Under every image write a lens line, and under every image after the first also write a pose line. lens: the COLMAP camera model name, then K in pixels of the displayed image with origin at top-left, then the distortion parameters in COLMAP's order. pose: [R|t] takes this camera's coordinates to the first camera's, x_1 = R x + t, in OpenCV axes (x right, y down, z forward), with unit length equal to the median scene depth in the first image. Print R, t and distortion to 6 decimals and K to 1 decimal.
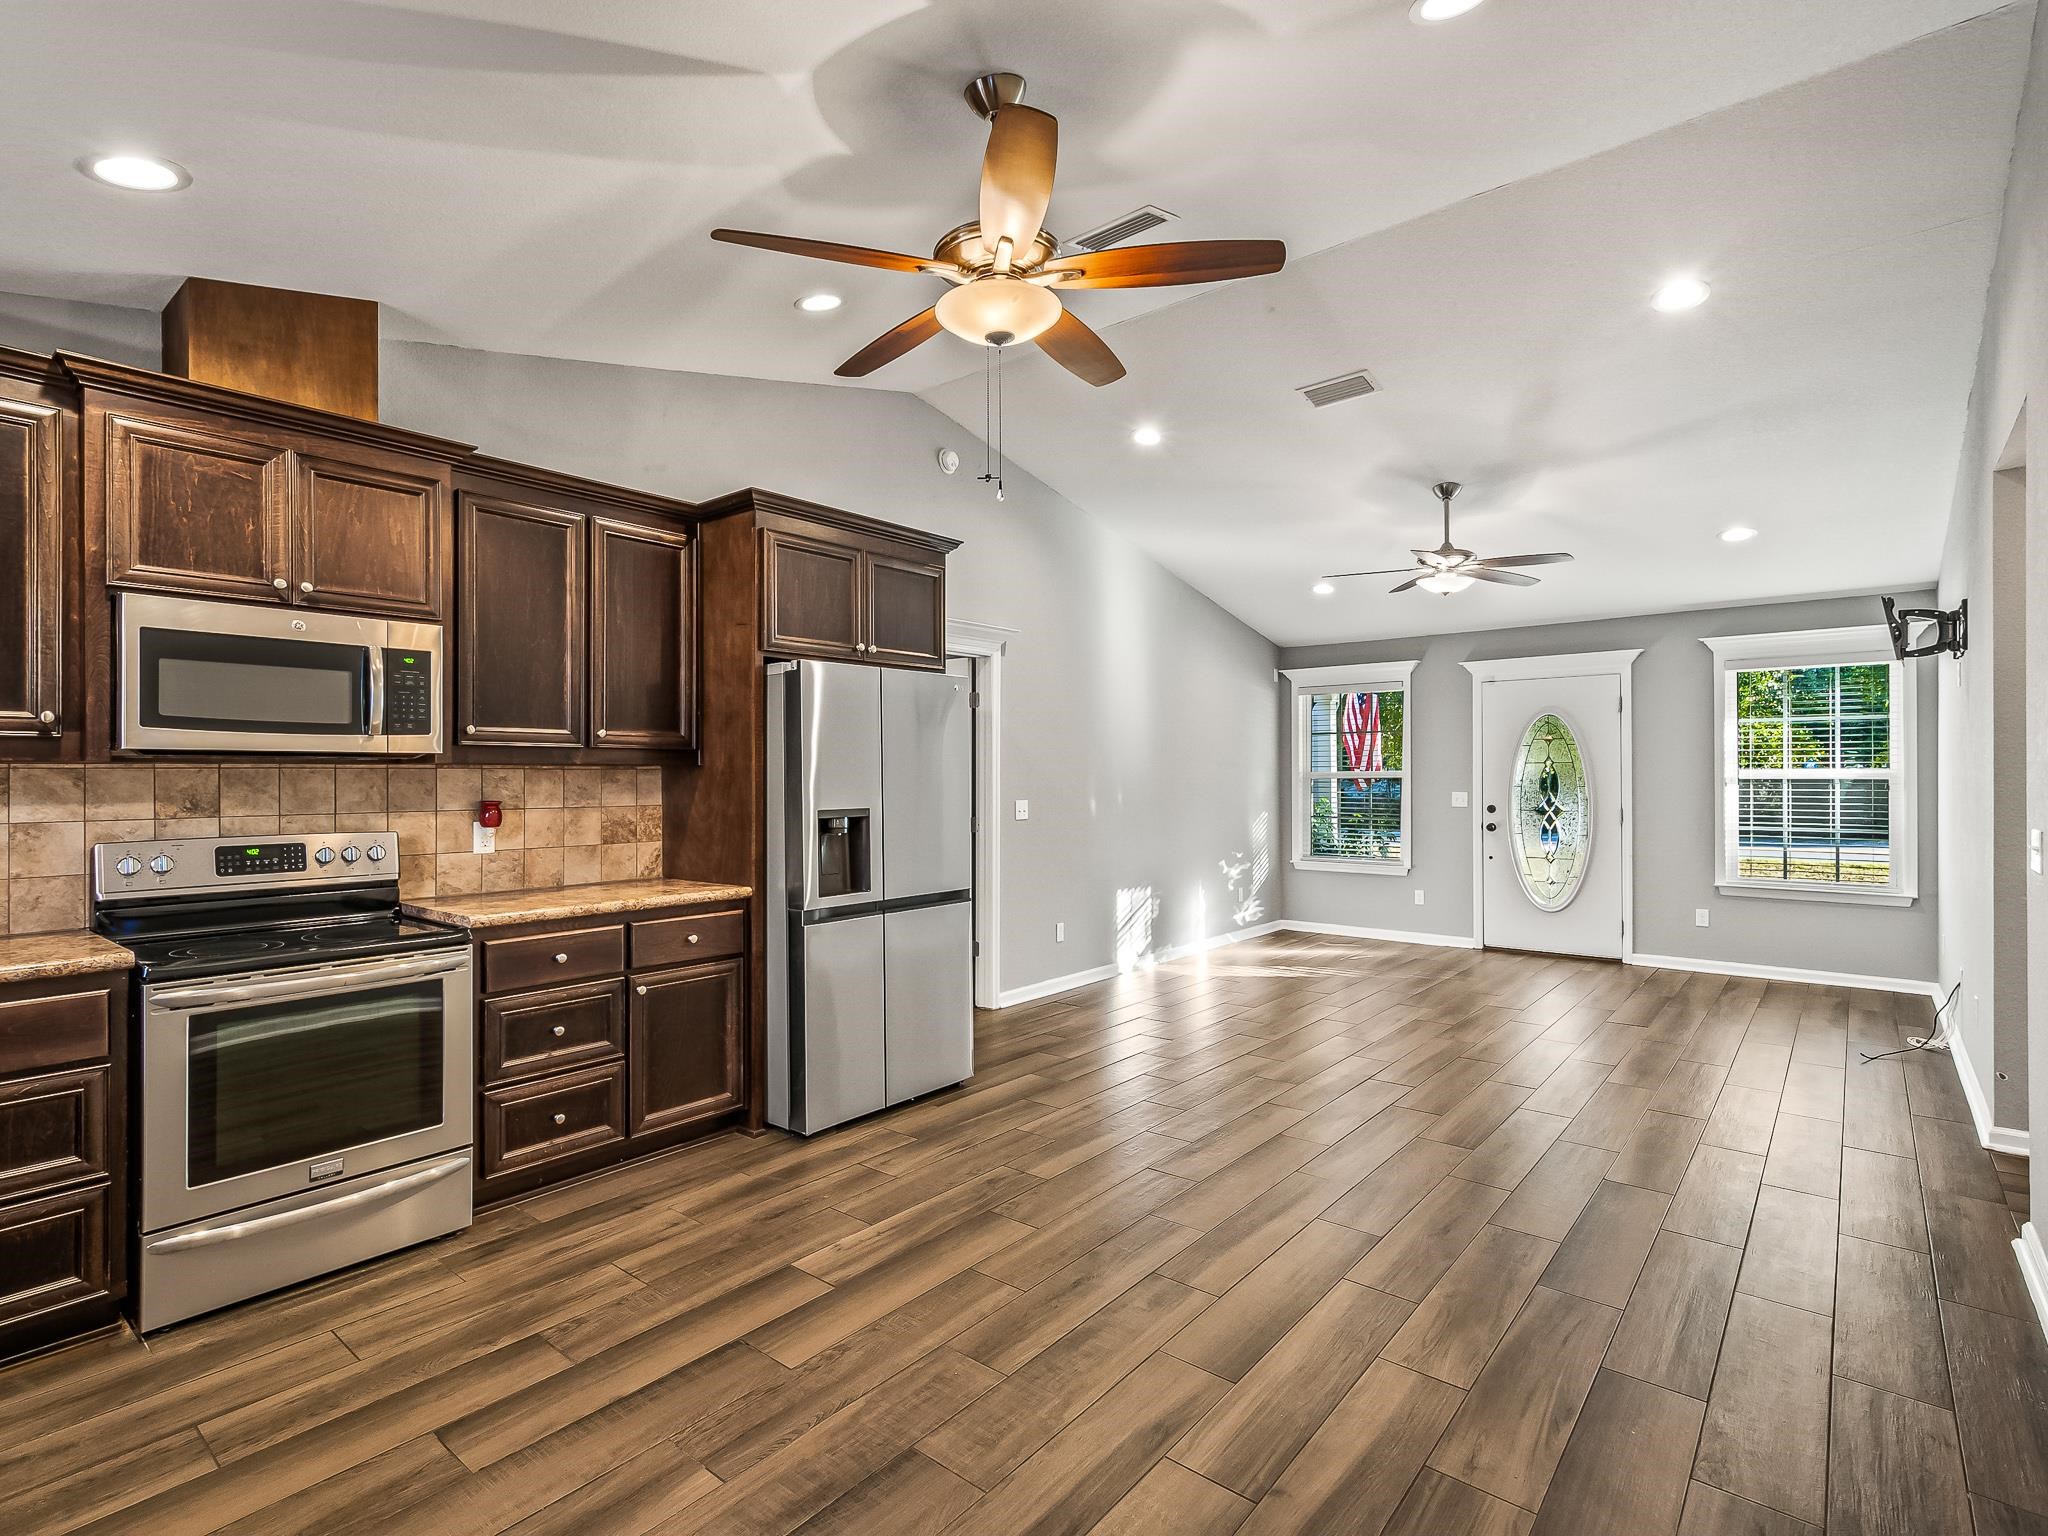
lens RADIAL K [[1002.5, 0, 1041.2], [0, 1002.5, 771.9], [0, 0, 1]] dist [0.012355, -0.002644]
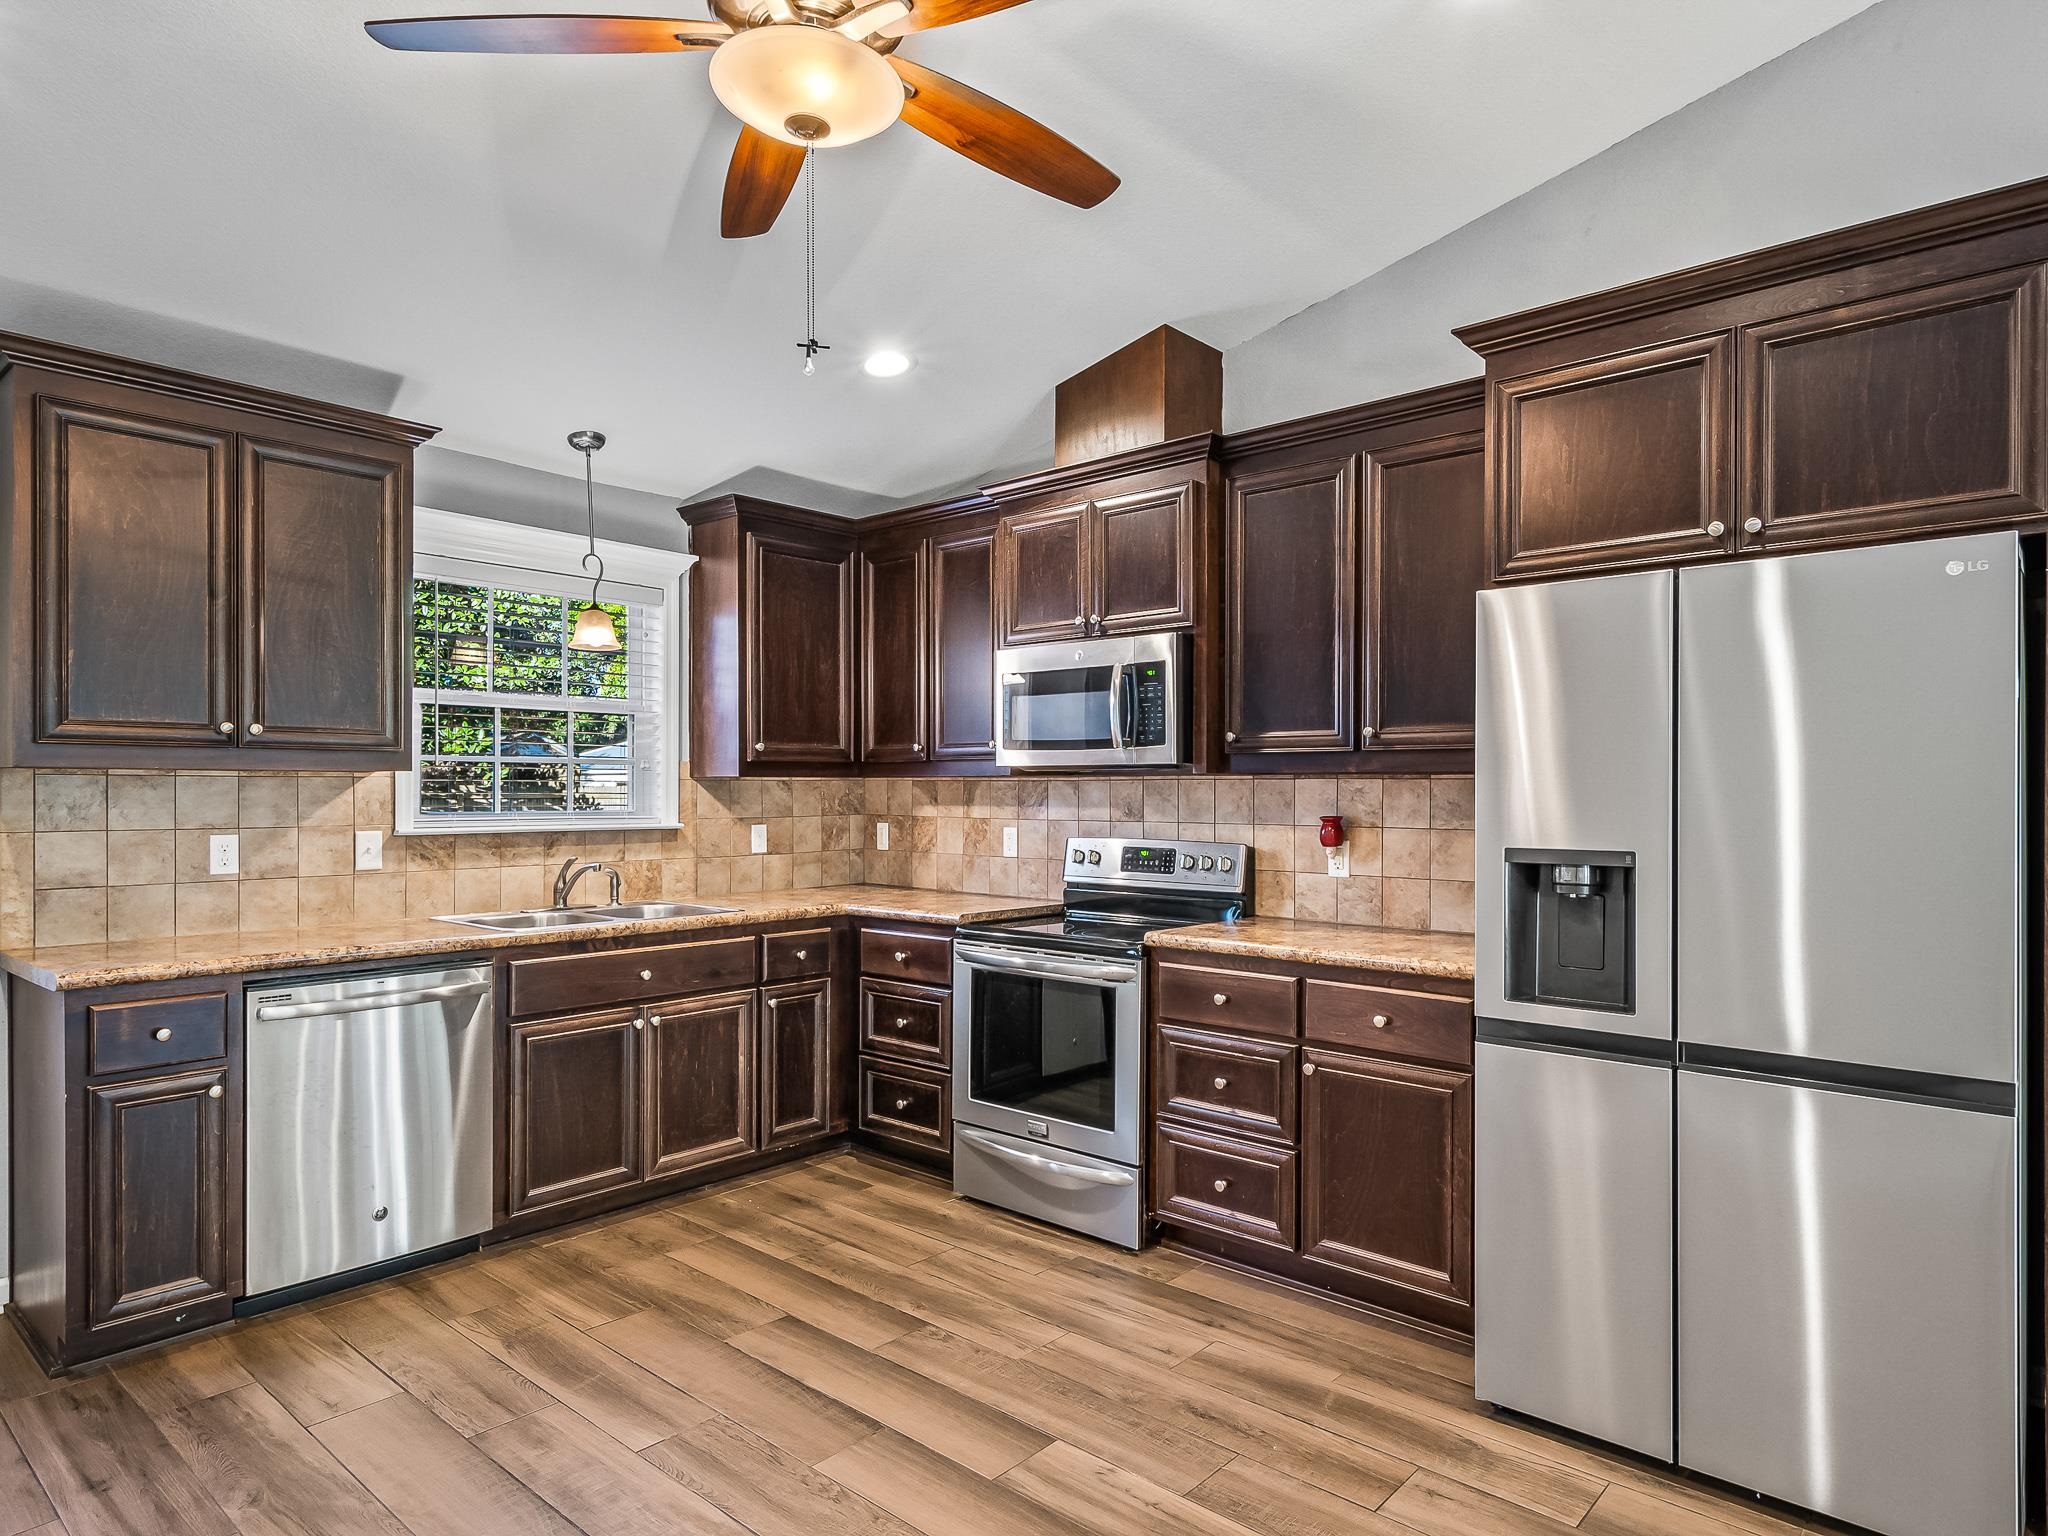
lens RADIAL K [[1201.8, 0, 1002.0], [0, 1201.8, 782.6], [0, 0, 1]] dist [0.003541, 0.001878]
pose [[-0.051562, -0.003008, -0.998665, 0.373242], [0.000964, 0.999995, -0.003062, 0.002157], [0.998669, -0.001121, -0.051559, 0.579996]]
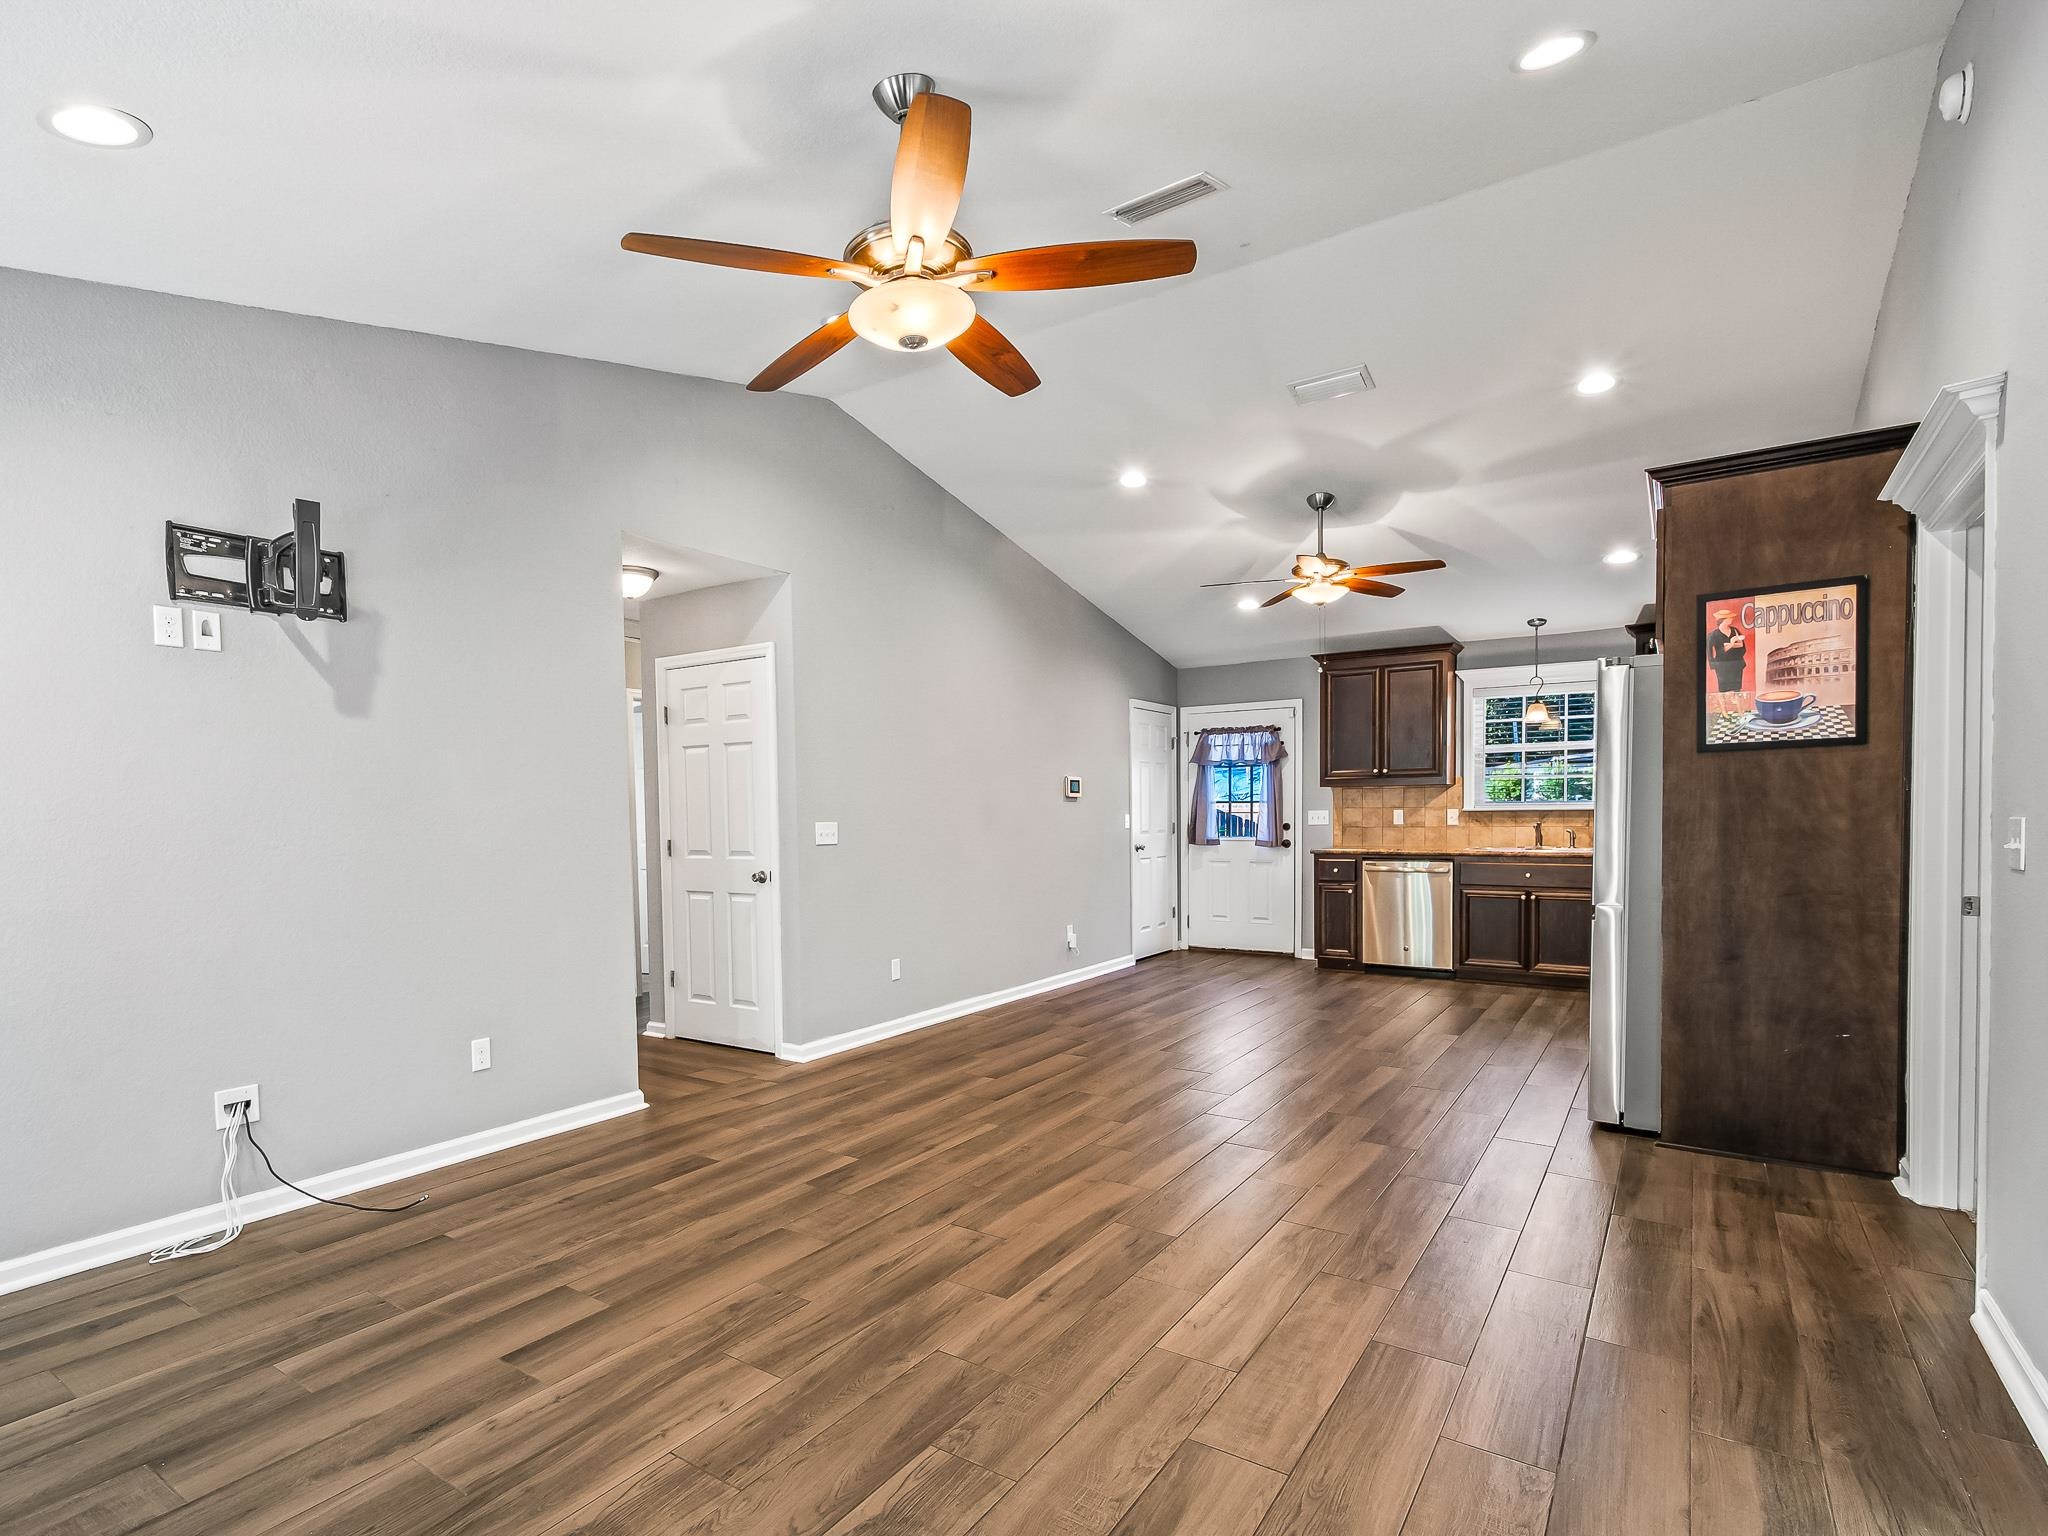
lens RADIAL K [[1002.5, 0, 976.3], [0, 1002.5, 853.8], [0, 0, 1]] dist [0.012355, -0.002644]
pose [[-0.997180, 0.019171, -0.072562, 0.474911], [0.016302, 0.999070, 0.039928, 0.026057], [0.073260, 0.038633, -0.996564, 1.653581]]
